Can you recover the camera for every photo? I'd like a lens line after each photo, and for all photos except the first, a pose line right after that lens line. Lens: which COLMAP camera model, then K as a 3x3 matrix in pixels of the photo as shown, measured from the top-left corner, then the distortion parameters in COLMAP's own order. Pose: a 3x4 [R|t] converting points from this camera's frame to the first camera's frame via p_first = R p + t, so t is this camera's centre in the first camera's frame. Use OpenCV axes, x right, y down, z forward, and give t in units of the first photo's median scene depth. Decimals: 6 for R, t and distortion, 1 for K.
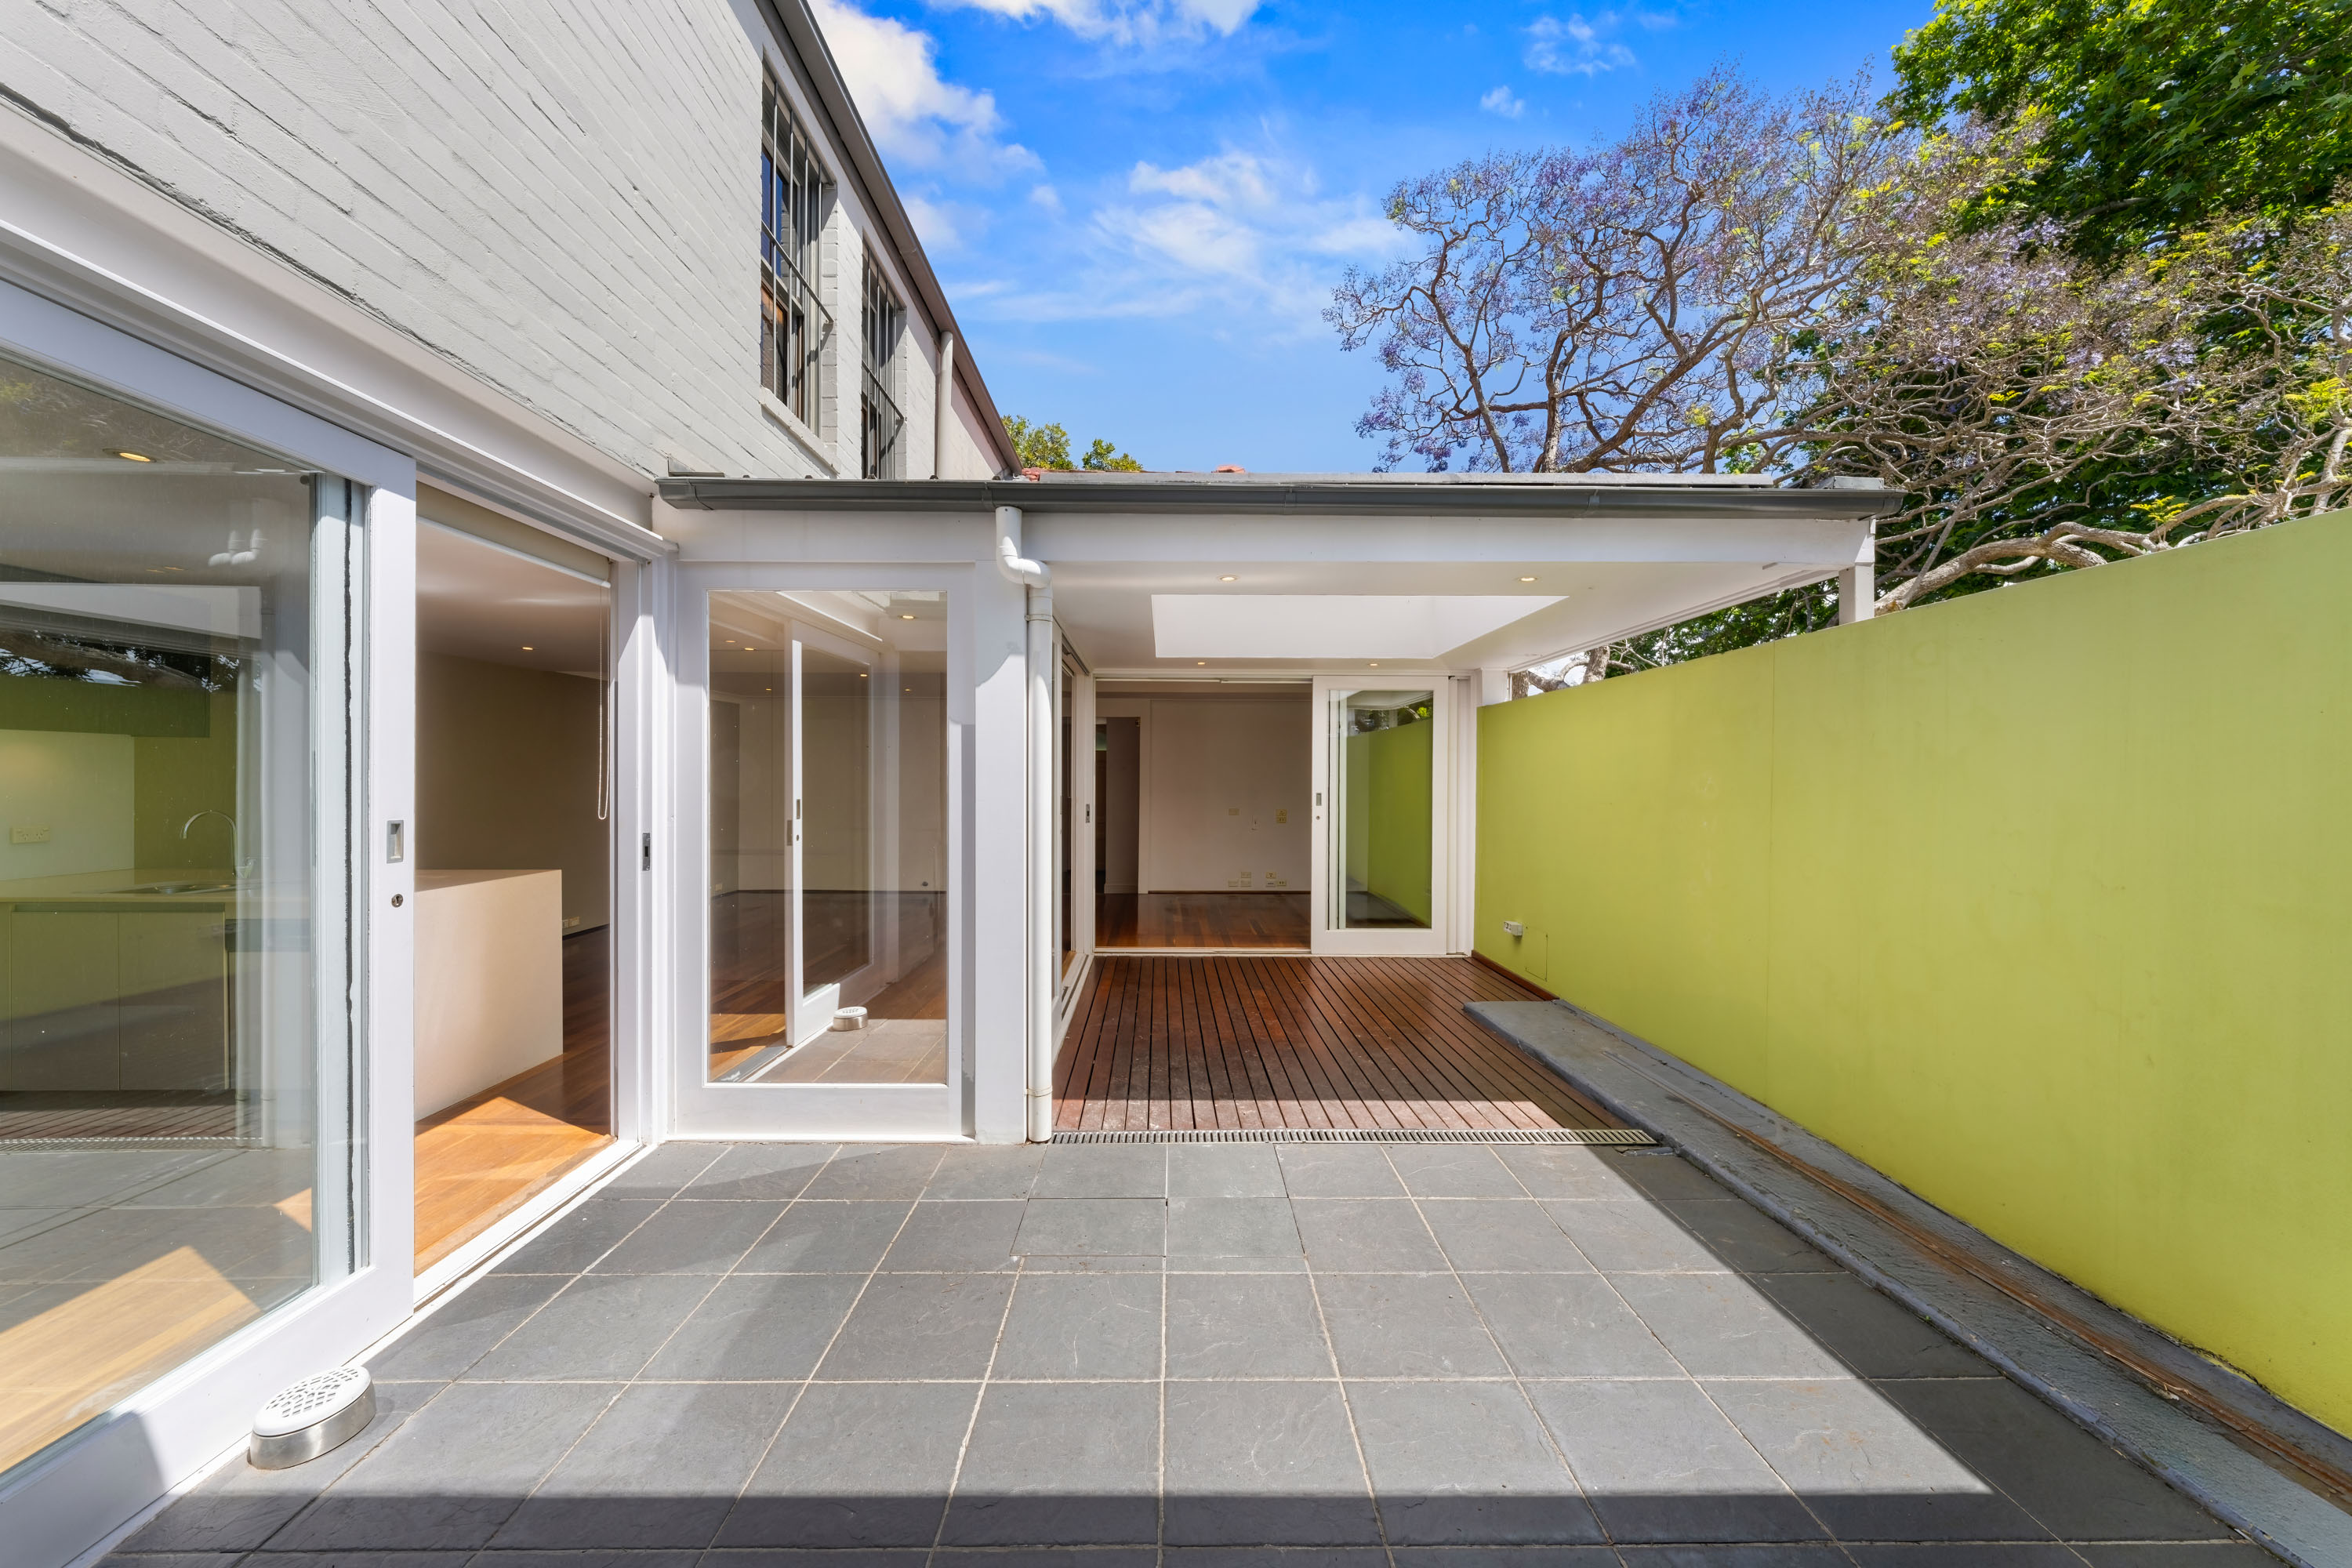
lens RADIAL K [[818.6, 0, 1176.0], [0, 818.6, 784.0], [0, 0, 1]] dist [0.000609, 0.000185]
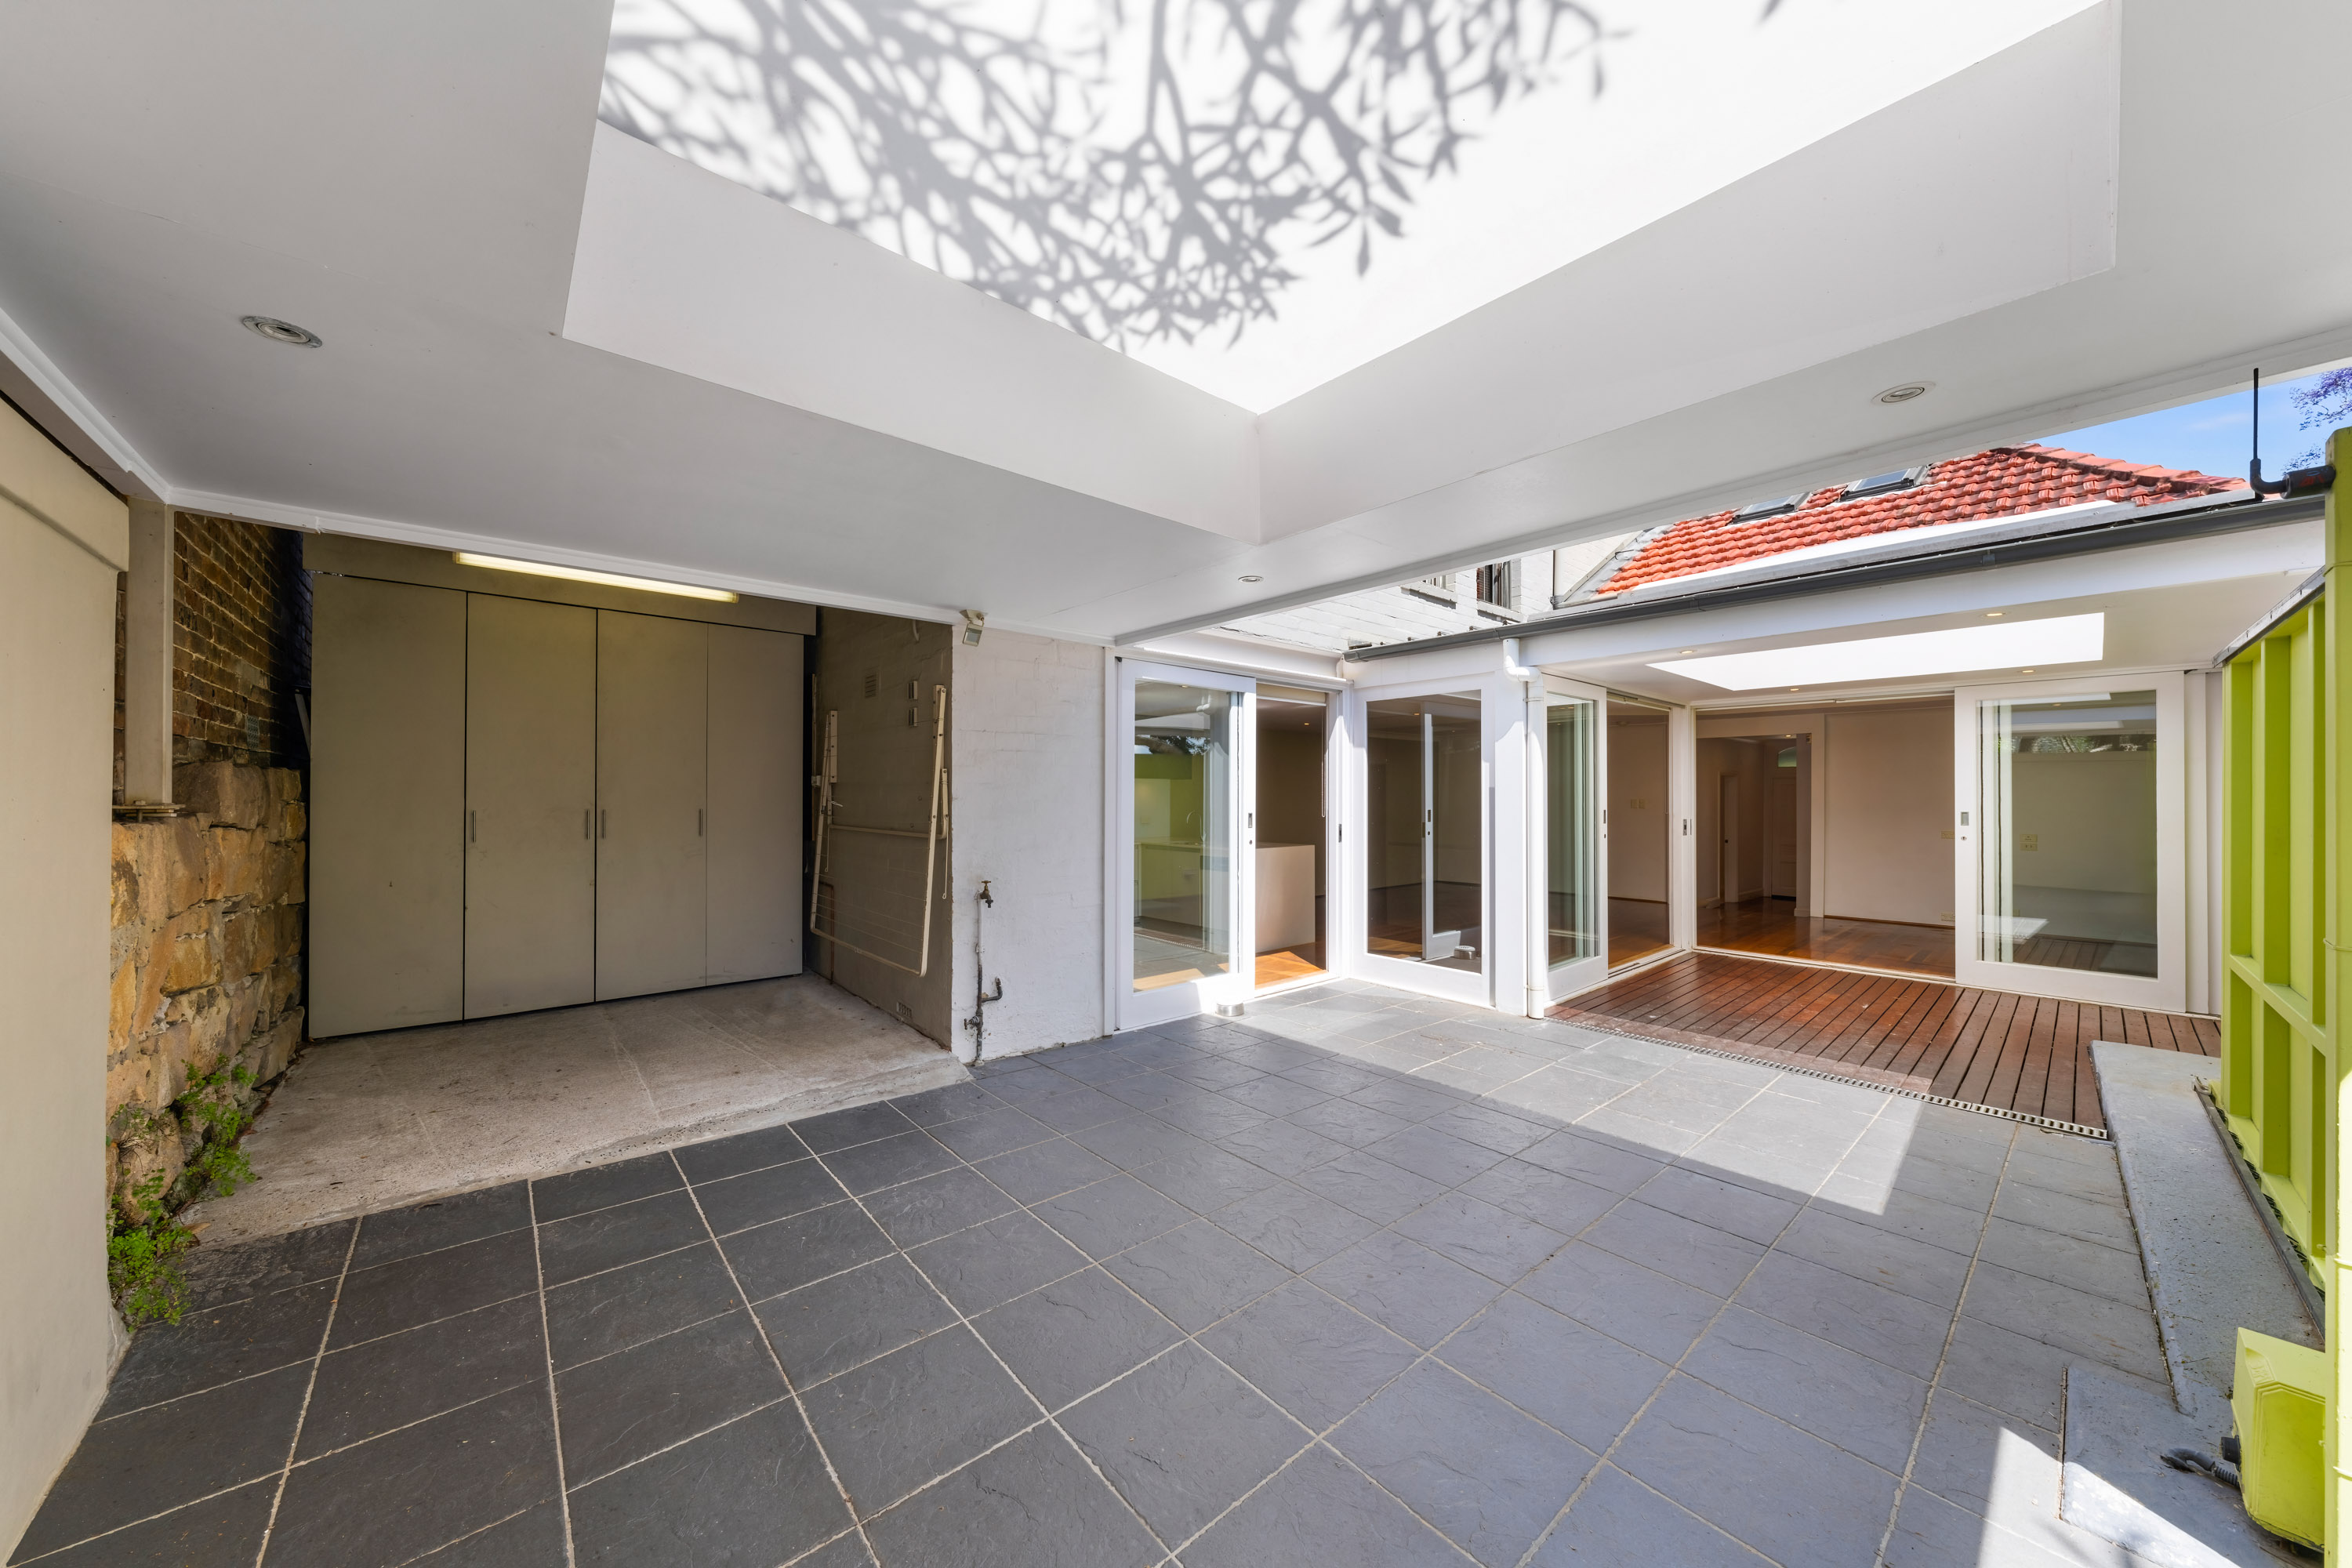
lens RADIAL K [[797.6, 0, 1169.3], [0, 797.6, 792.8], [0, 0, 1]] dist [-0.000043, -0.000020]
pose [[0.646167, -0.004742, -0.763181, 0.560912], [-0.004183, 0.999944, -0.009755, 0.003848], [0.763185, 0.009496, 0.646111, -0.573952]]
